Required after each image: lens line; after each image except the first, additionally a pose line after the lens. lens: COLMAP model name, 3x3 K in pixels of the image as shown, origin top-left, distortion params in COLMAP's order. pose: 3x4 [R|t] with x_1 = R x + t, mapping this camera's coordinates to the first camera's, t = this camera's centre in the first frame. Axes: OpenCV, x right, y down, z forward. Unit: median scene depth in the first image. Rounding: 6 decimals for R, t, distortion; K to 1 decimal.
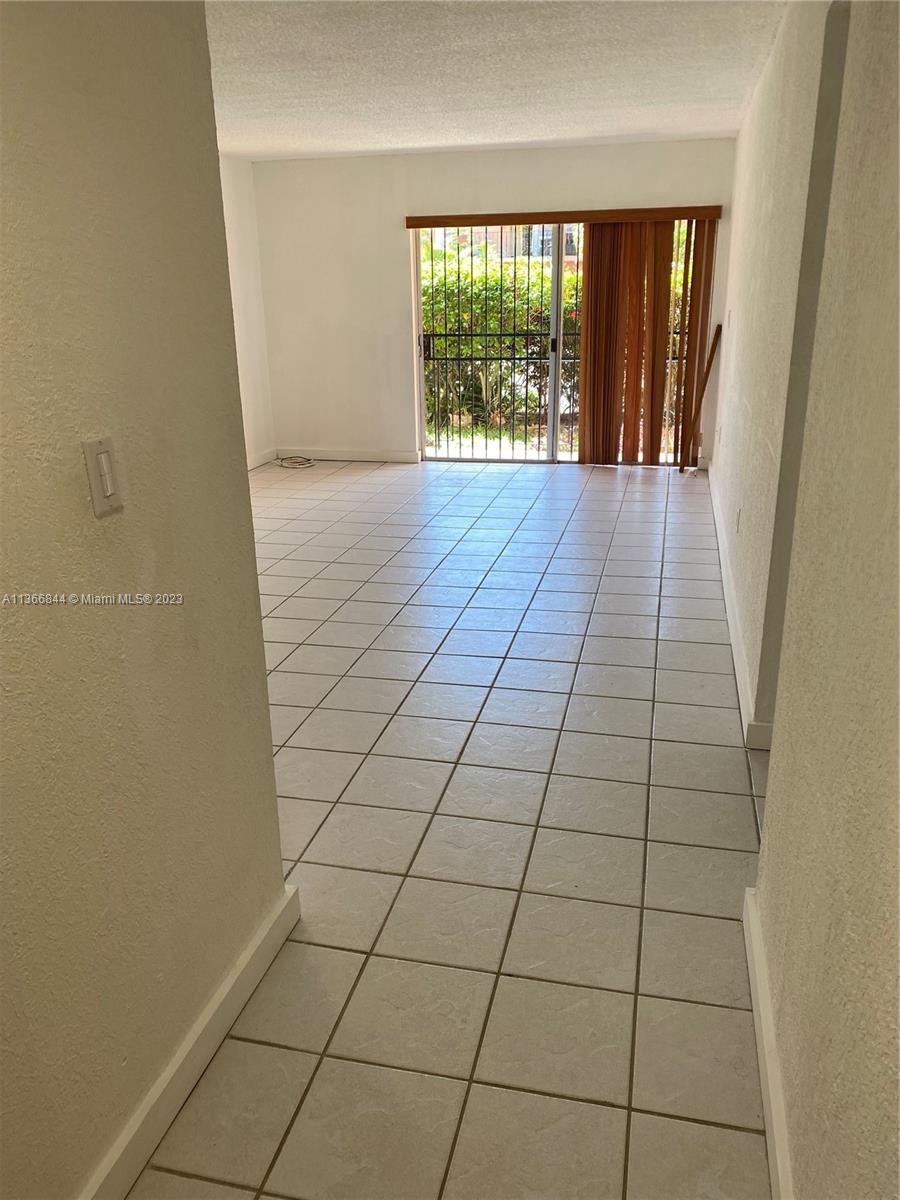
lens RADIAL K [[930.3, 0, 450.0], [0, 930.3, 600.0], [0, 0, 1]] dist [-0.011176, -0.007723]
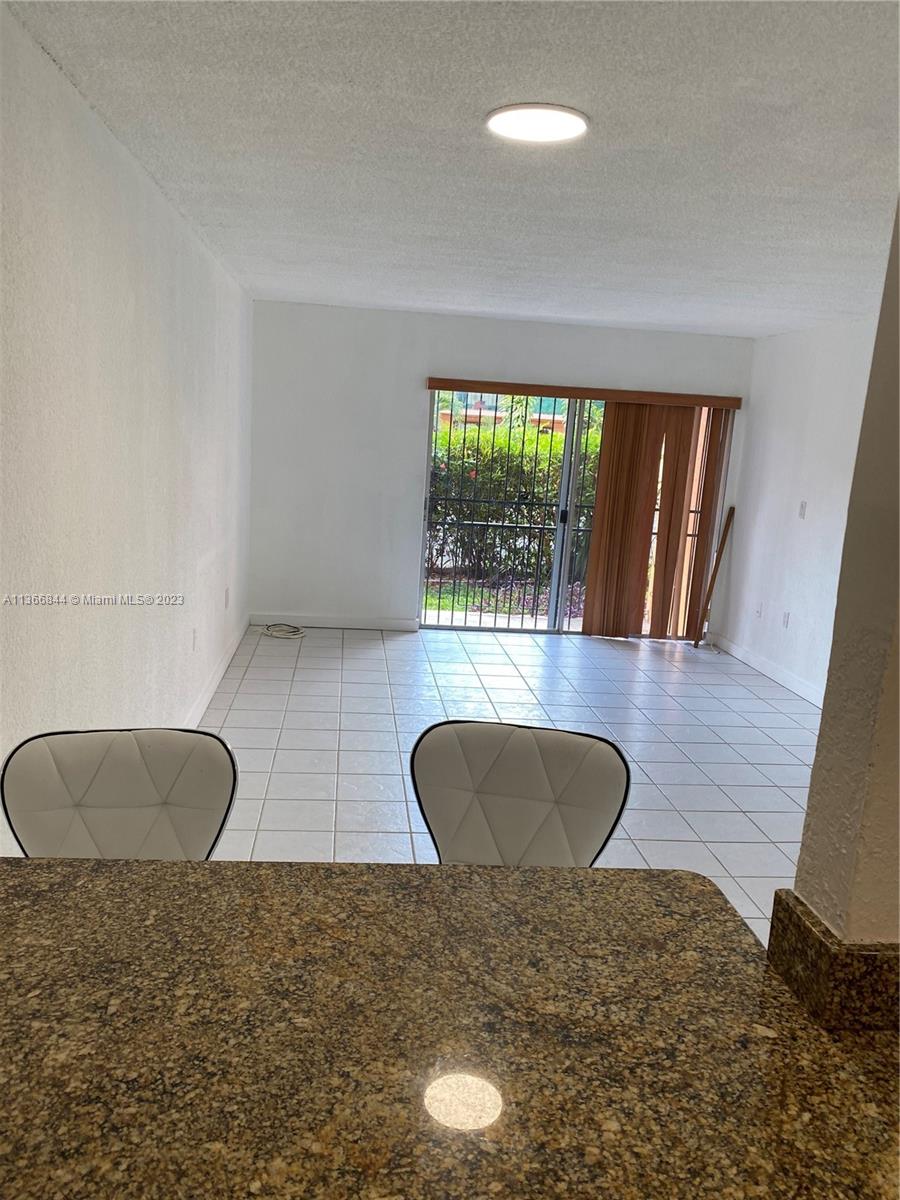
lens RADIAL K [[930.3, 0, 450.0], [0, 930.3, 600.0], [0, 0, 1]] dist [-0.011176, -0.007723]
pose [[0.941045, 0.018450, 0.337778, -0.341679], [0.033547, 0.988500, -0.147455, -0.045247], [-0.336614, 0.150093, 0.929604, 0.139726]]
